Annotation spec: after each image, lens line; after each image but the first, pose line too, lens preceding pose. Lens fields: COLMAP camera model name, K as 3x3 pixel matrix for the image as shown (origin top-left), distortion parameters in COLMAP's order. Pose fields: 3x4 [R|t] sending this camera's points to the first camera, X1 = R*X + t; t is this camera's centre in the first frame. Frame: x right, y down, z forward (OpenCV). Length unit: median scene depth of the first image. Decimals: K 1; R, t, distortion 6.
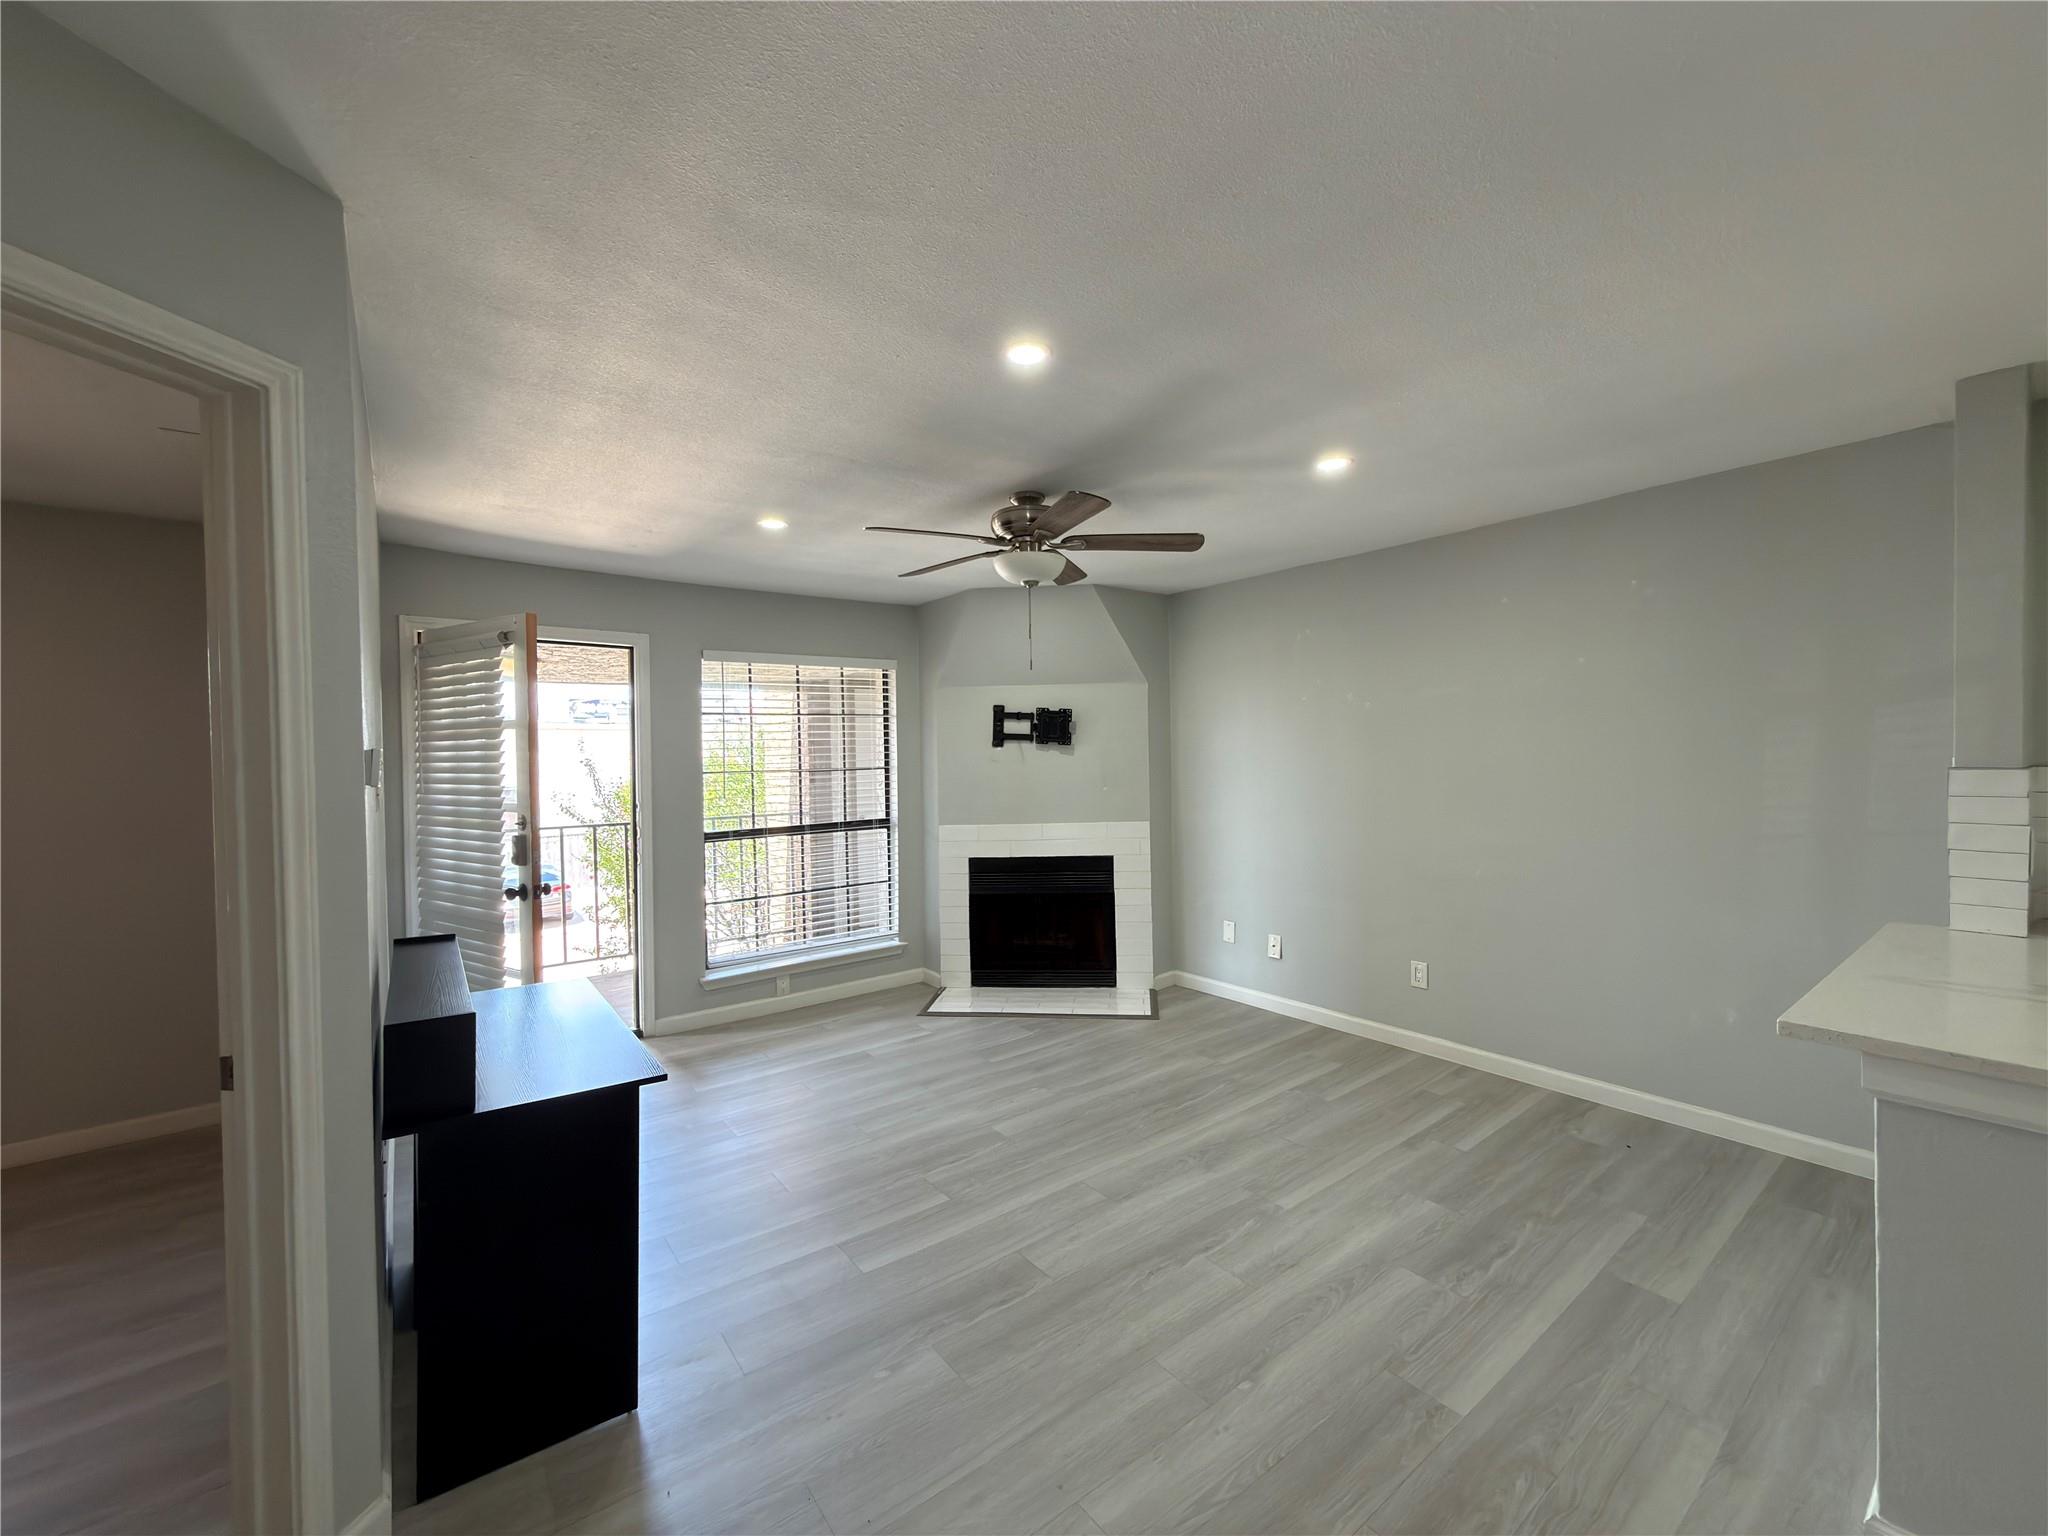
lens RADIAL K [[820.1, 0, 1018.8], [0, 820.1, 768.6], [0, 0, 1]] dist [0.001151, 0.000033]
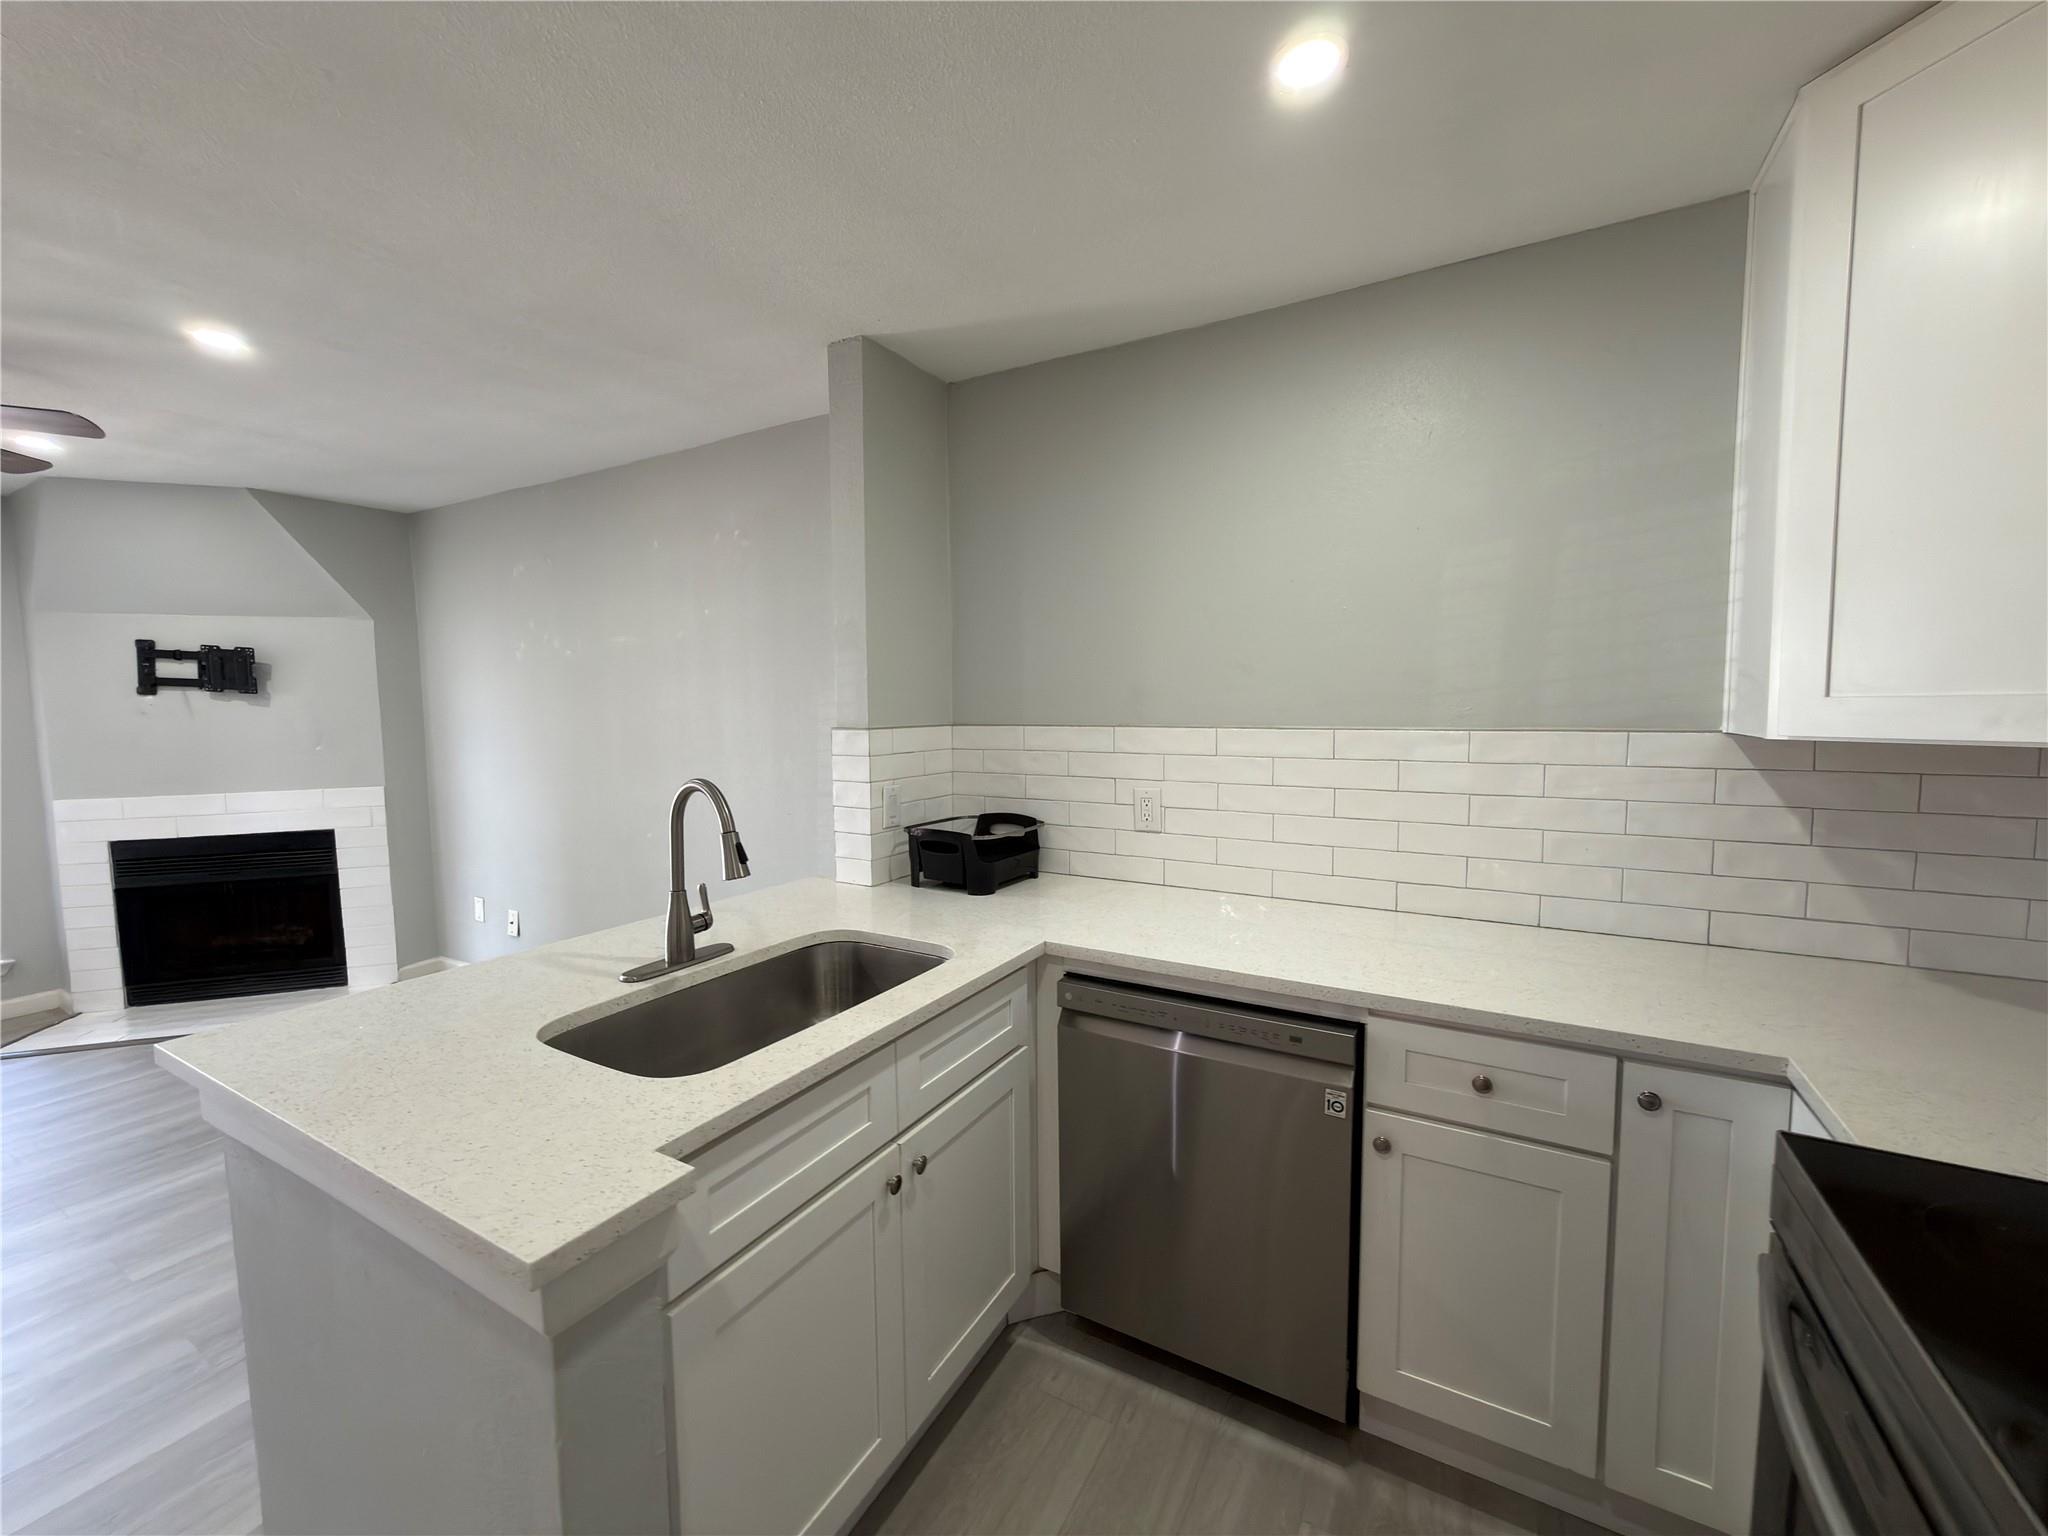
lens RADIAL K [[820.1, 0, 1018.8], [0, 820.1, 768.6], [0, 0, 1]] dist [0.001151, 0.000033]
pose [[0.920150, -0.023811, 0.390842, 0.433825], [-0.000904, 0.998017, 0.062931, -0.007182], [-0.391566, -0.058260, 0.918304, -0.023687]]
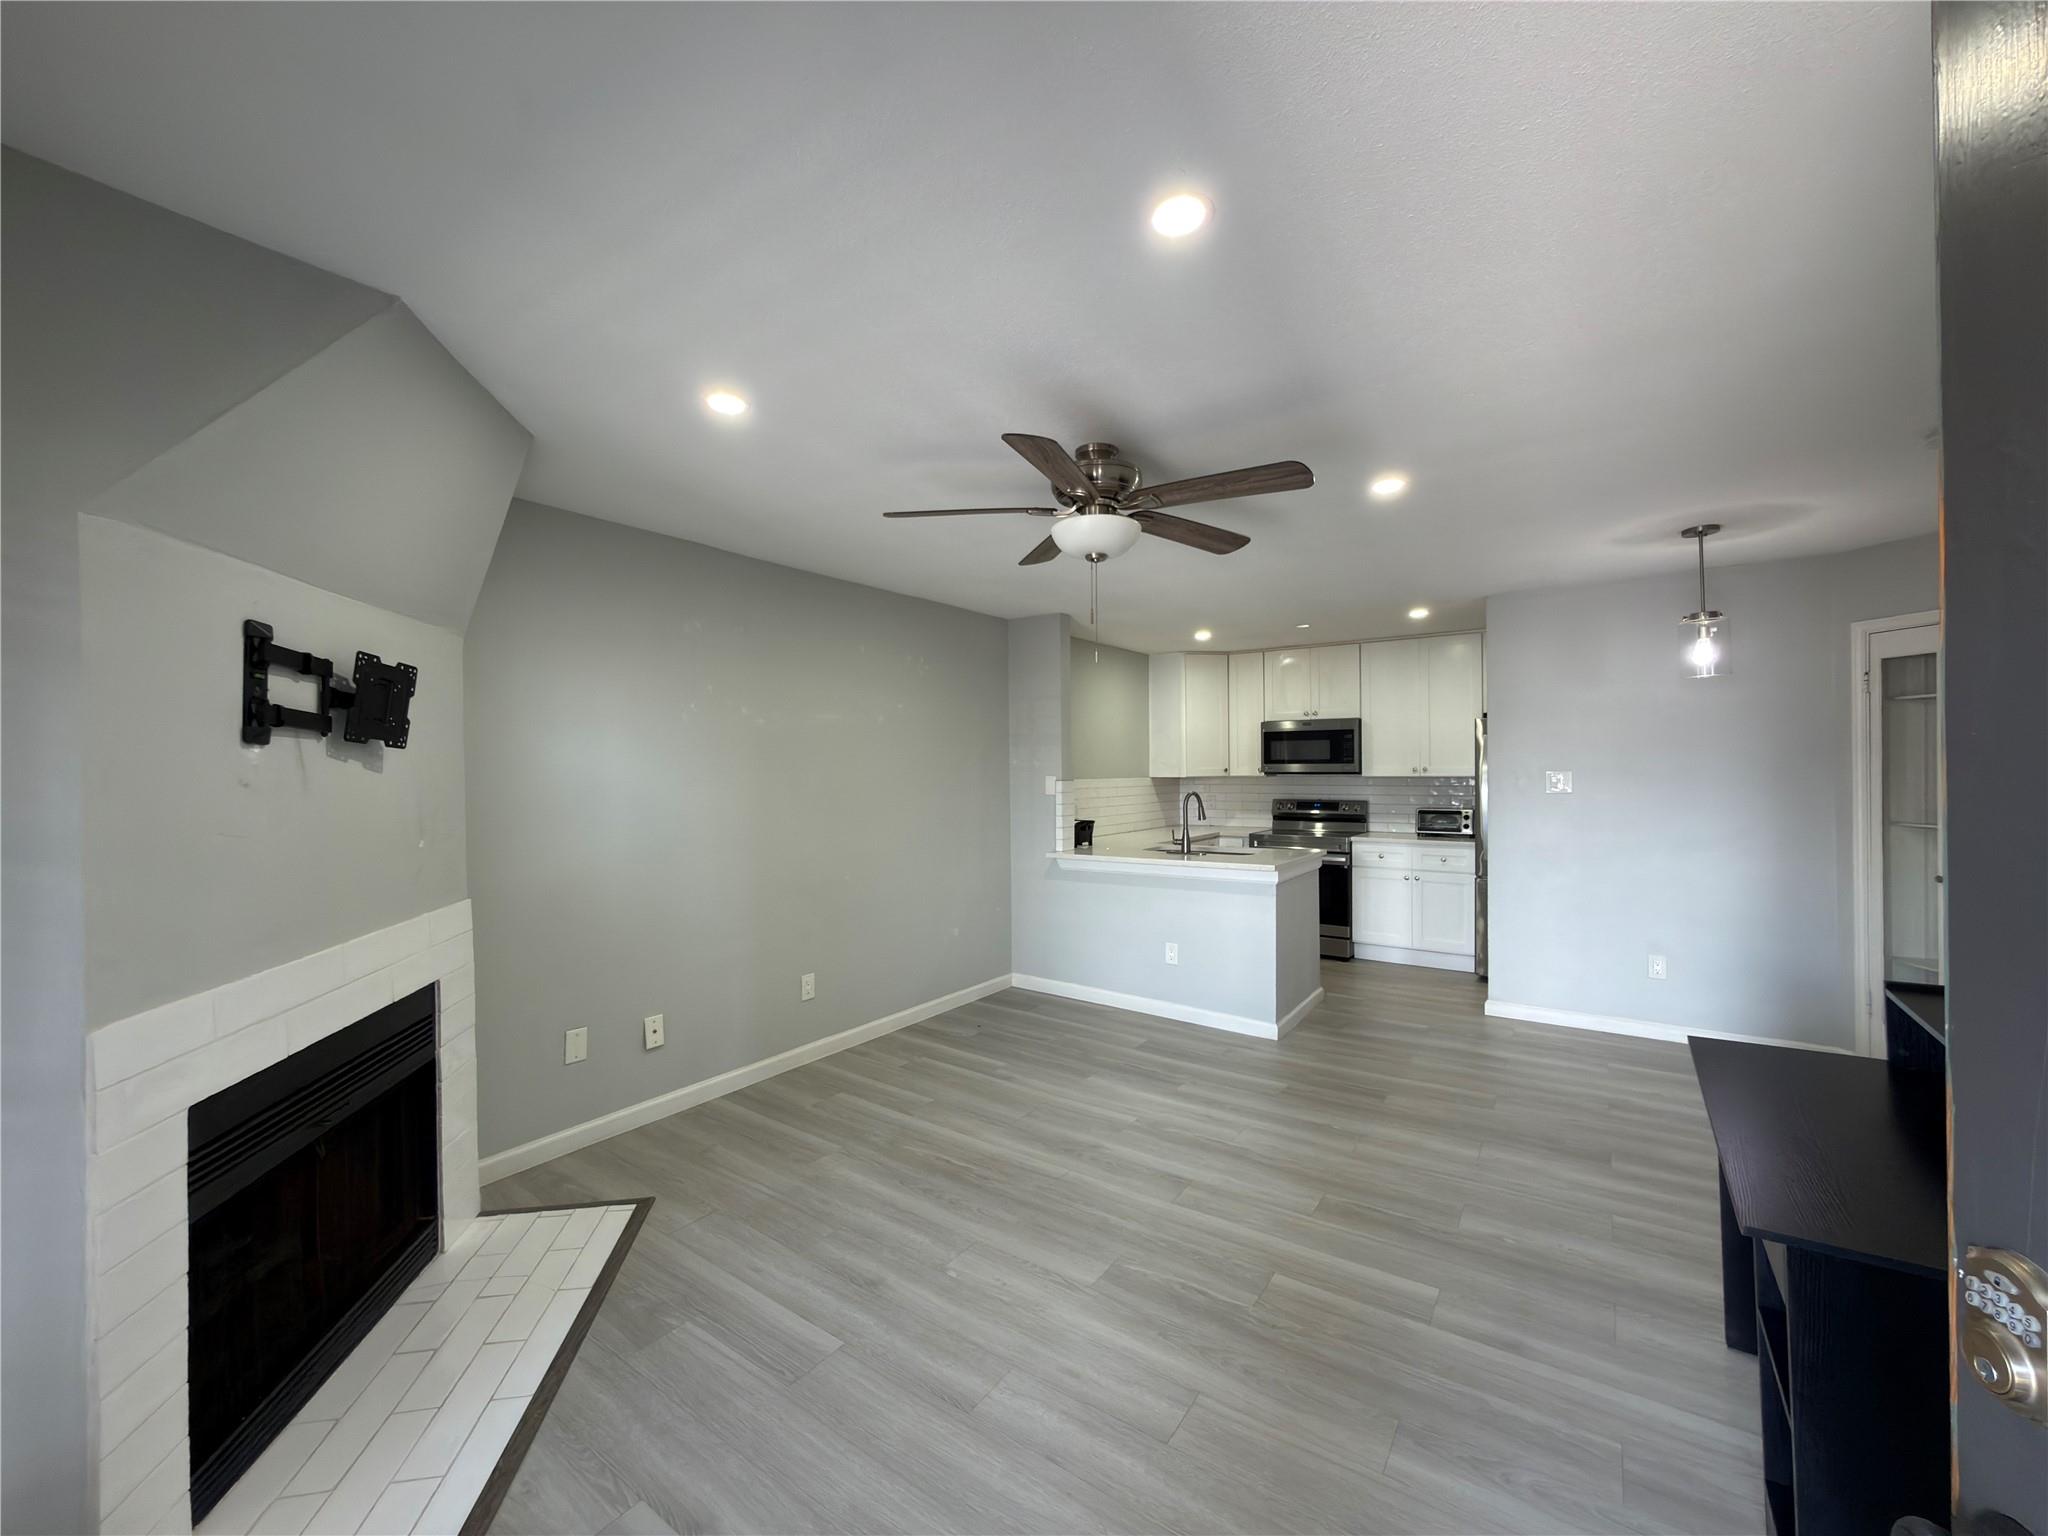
lens RADIAL K [[820.1, 0, 1018.8], [0, 820.1, 768.6], [0, 0, 1]] dist [0.001151, 0.000033]
pose [[-0.305060, 0.019380, 0.952136, -0.460695], [0.024078, 0.999630, -0.012633, -0.004524], [-0.952029, 0.019072, -0.305414, 0.828382]]
